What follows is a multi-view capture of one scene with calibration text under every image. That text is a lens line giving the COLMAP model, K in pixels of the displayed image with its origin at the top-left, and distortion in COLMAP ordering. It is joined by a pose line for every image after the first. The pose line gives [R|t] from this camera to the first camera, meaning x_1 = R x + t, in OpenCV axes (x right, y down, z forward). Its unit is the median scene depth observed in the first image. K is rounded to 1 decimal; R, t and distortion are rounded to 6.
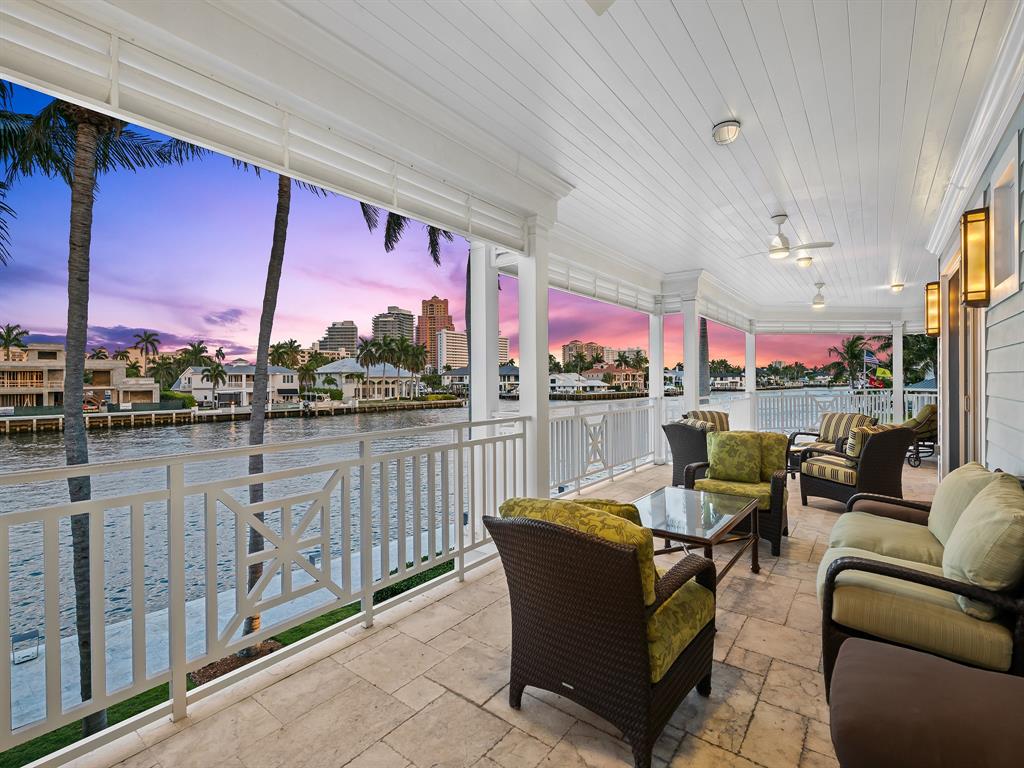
lens RADIAL K [[473.7, 0, 505.8], [0, 473.7, 383.3], [0, 0, 1]] dist [0.004805, -0.001314]
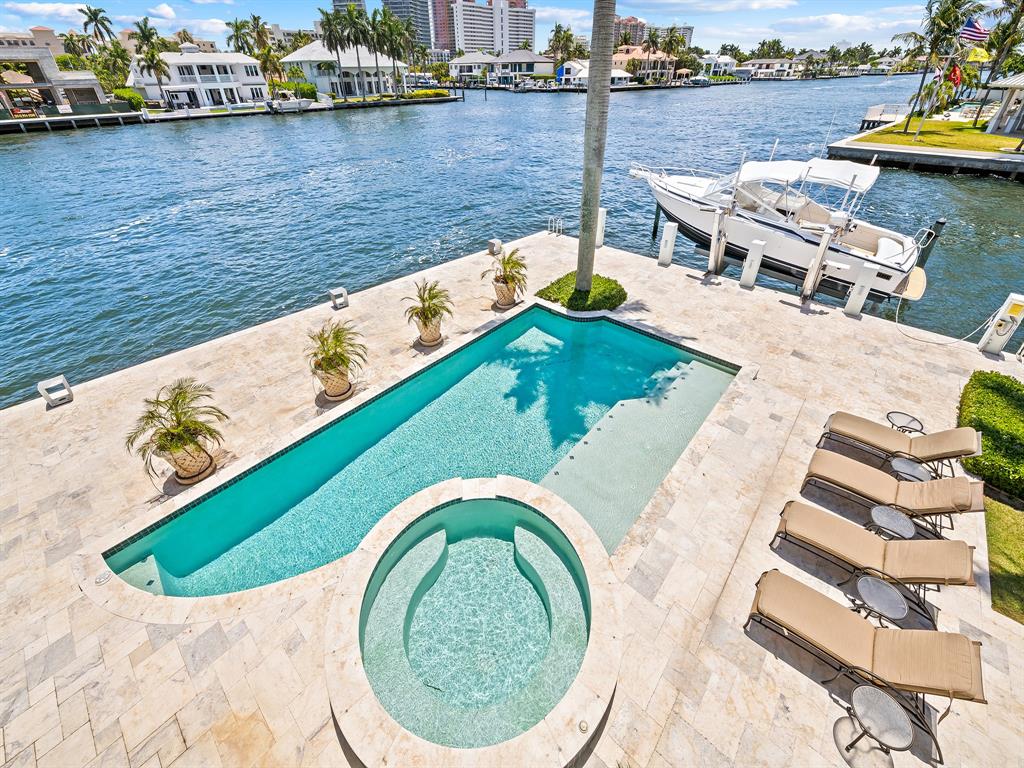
lens RADIAL K [[411.6, 0, 507.7], [0, 411.6, 350.3], [0, 0, 1]] dist [0.002858, -0.002837]
pose [[0.998067, 0.029326, -0.054788, 0.065535], [0.006153, 0.830673, 0.556727, -0.000544], [0.061837, -0.555988, 0.828887, 0.094182]]
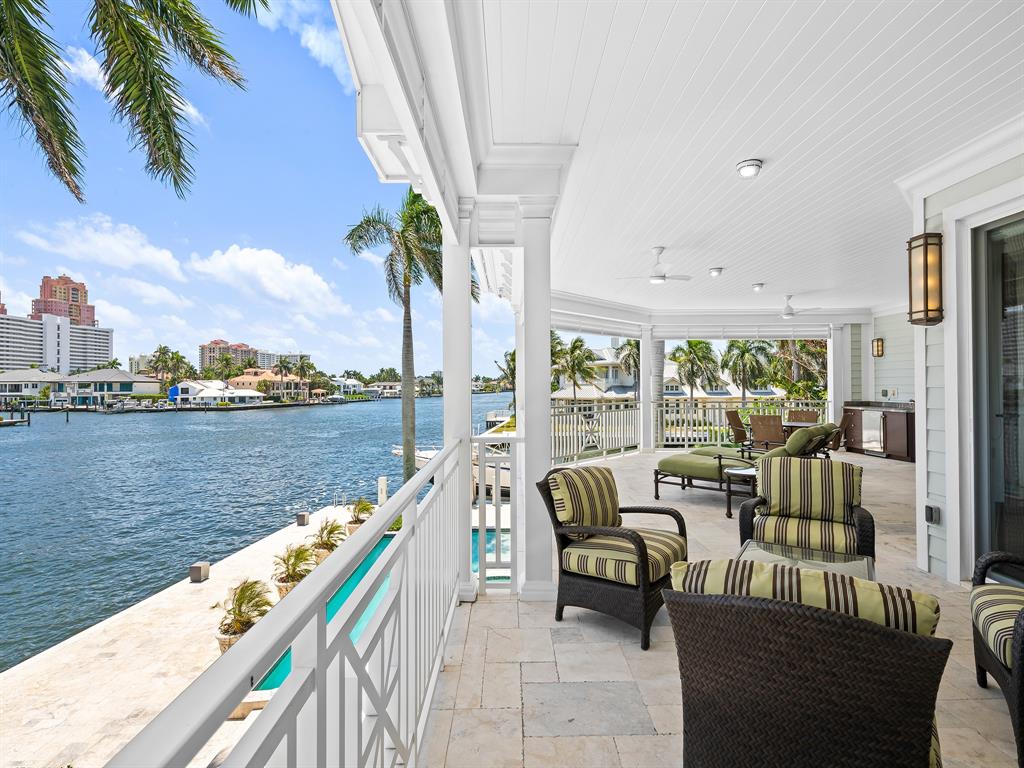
lens RADIAL K [[508.5, 0, 518.3], [0, 508.5, 385.0], [0, 0, 1]] dist [0.010918, -0.005328]
pose [[0.779559, 0.002126, 0.626326, 0.005938], [0.007273, 0.999896, -0.012446, 0.000279], [-0.626287, 0.014257, 0.779462, 0.037791]]
